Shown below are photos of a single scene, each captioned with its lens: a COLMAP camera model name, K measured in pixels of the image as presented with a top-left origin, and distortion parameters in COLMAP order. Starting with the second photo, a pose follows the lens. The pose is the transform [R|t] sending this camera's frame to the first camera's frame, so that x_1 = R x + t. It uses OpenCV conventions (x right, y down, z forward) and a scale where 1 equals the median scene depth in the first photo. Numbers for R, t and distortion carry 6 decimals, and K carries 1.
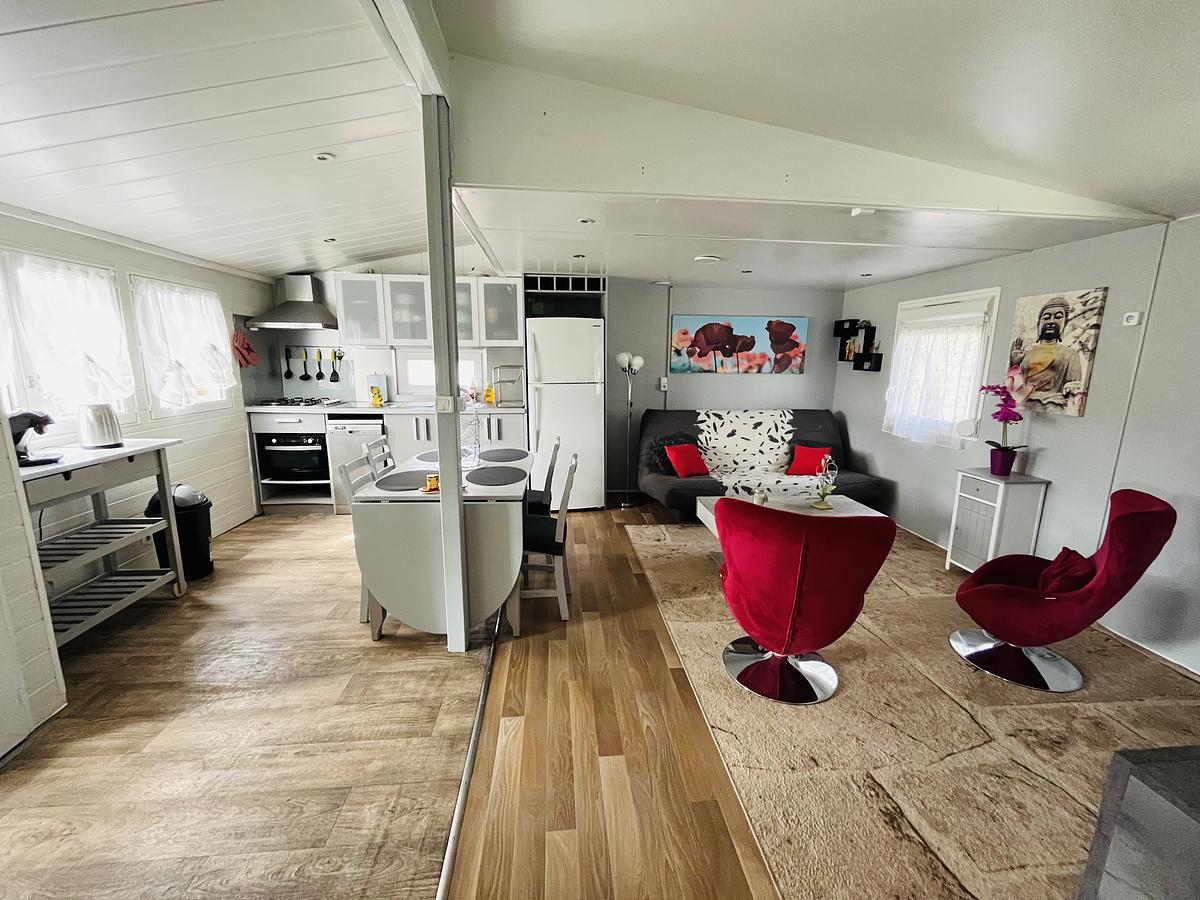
lens RADIAL K [[488.1, 0, 600.0], [0, 488.1, 450.0], [0, 0, 1]] dist [-0.001284, -0.000910]
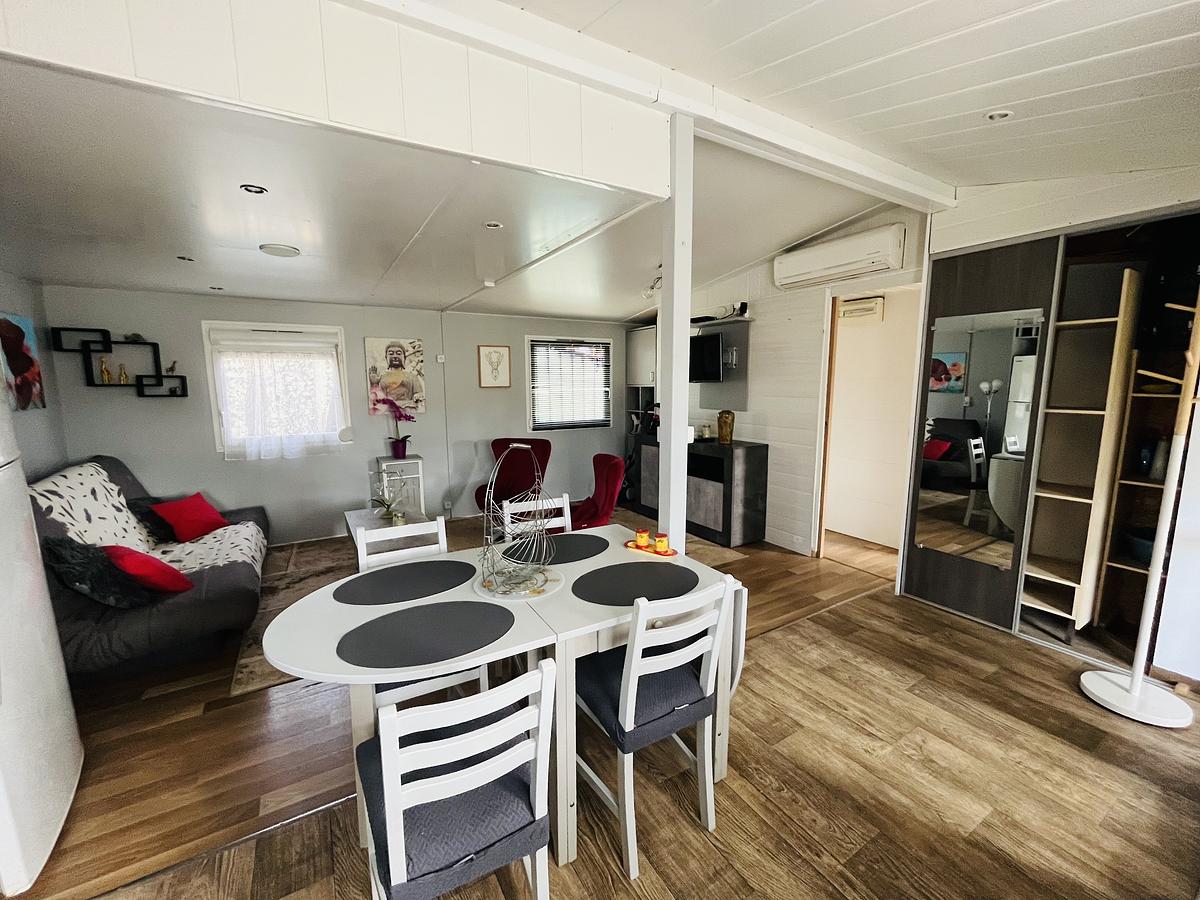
lens RADIAL K [[488.1, 0, 600.0], [0, 488.1, 450.0], [0, 0, 1]] dist [-0.001284, -0.000910]
pose [[-0.436784, -0.139448, 0.888692, -0.825608], [0.168512, 0.957740, 0.233105, -0.235909], [-0.883642, 0.251572, -0.394826, 1.141789]]
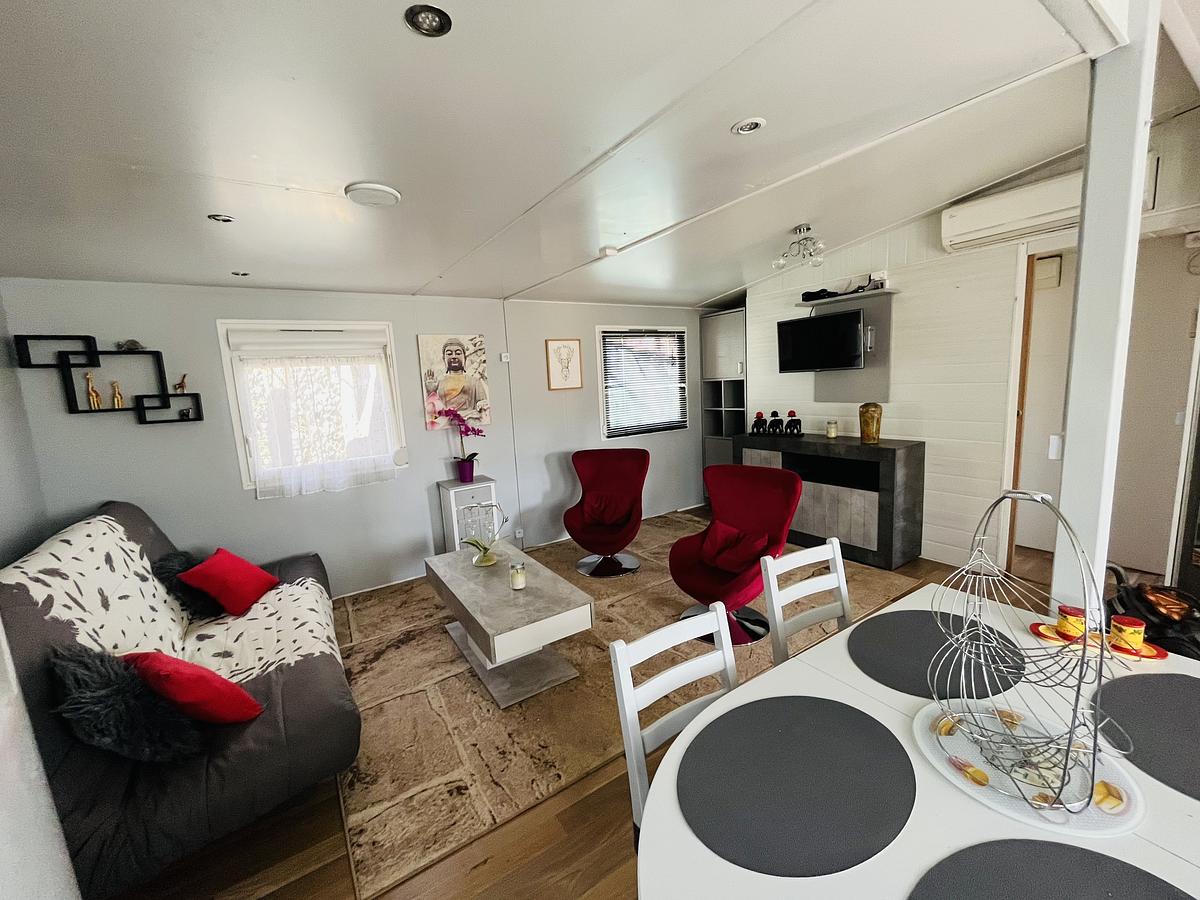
lens RADIAL K [[488.1, 0, 600.0], [0, 488.1, 450.0], [0, 0, 1]] dist [-0.001284, -0.000910]
pose [[-0.475821, -0.118576, 0.871513, -0.408708], [0.210847, 0.946600, 0.243908, -0.270466], [-0.853896, 0.299813, -0.425410, 1.323132]]
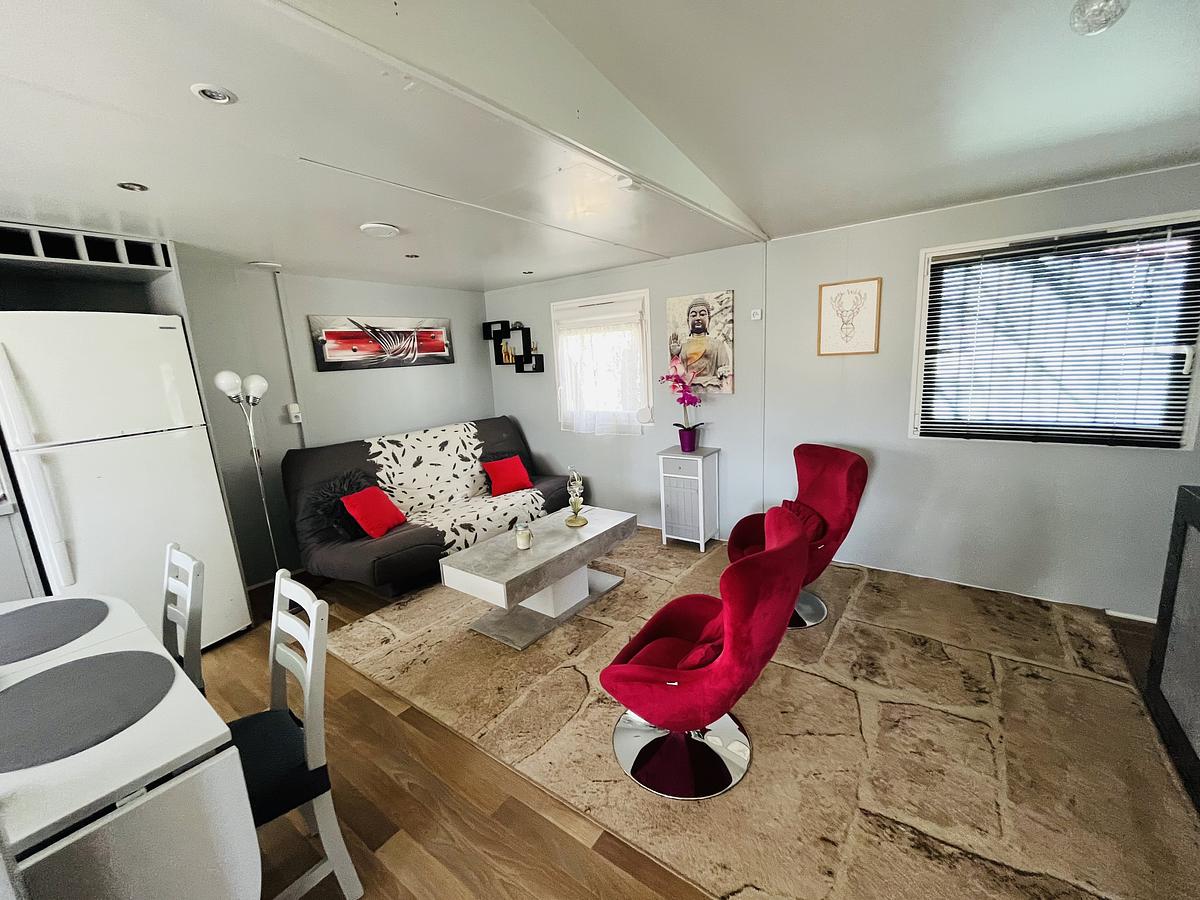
lens RADIAL K [[488.1, 0, 600.0], [0, 488.1, 450.0], [0, 0, 1]] dist [-0.001284, -0.000910]
pose [[0.659059, -0.187171, 0.728429, -0.170880], [0.202092, 0.976989, 0.068192, -0.079654], [-0.724431, 0.102267, 0.681719, 0.399643]]
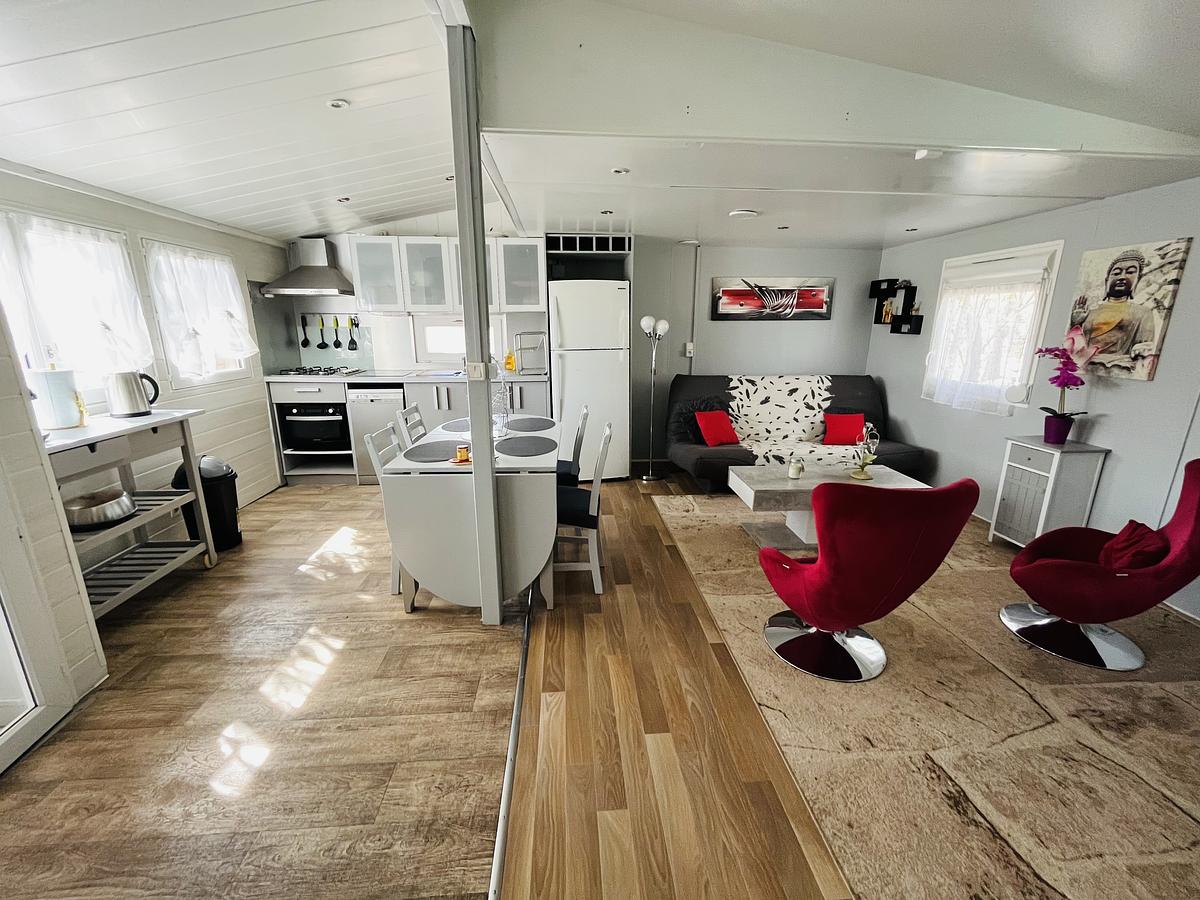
lens RADIAL K [[488.1, 0, 600.0], [0, 488.1, 450.0], [0, 0, 1]] dist [-0.001284, -0.000910]
pose [[0.999713, -0.003030, -0.023778, -0.041580], [0.004557, 0.997911, 0.064436, -0.000944], [0.023533, -0.064525, 0.997639, 0.037963]]
